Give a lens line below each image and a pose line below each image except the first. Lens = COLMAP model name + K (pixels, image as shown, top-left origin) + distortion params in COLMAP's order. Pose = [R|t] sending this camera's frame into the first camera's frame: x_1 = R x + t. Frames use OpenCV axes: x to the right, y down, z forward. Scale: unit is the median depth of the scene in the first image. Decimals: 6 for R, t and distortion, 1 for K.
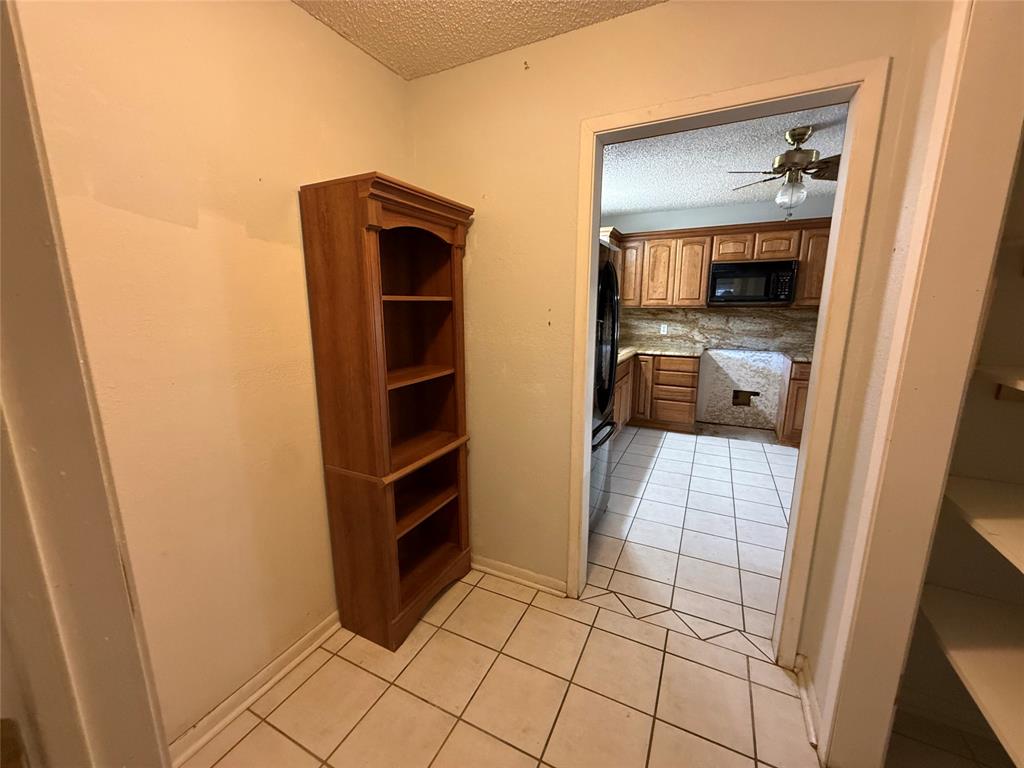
lens RADIAL K [[407.6, 0, 503.2], [0, 407.6, 387.4], [0, 0, 1]] dist [-0.002209, 0.000357]
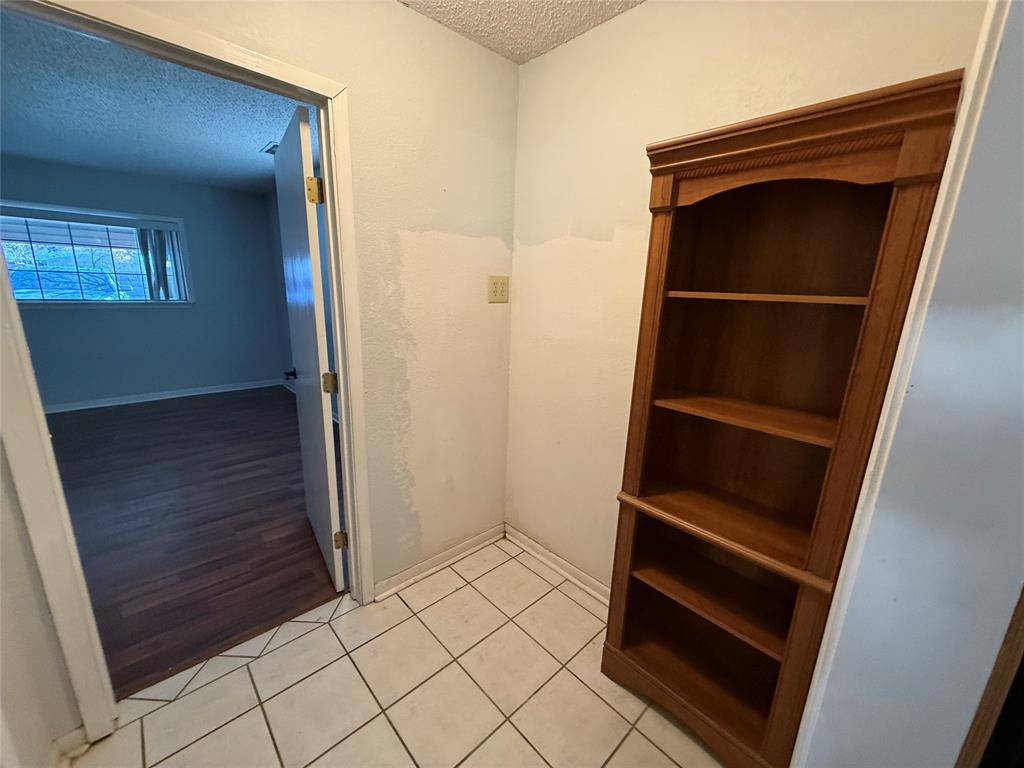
lens RADIAL K [[407.6, 0, 511.8], [0, 407.6, 384.7], [0, 0, 1]] dist [-0.002209, 0.000357]
pose [[-0.334131, 0.217634, -0.917056, 0.553763], [-0.216904, 0.929106, 0.299523, -0.213654], [0.917229, 0.298993, -0.263237, 0.919715]]
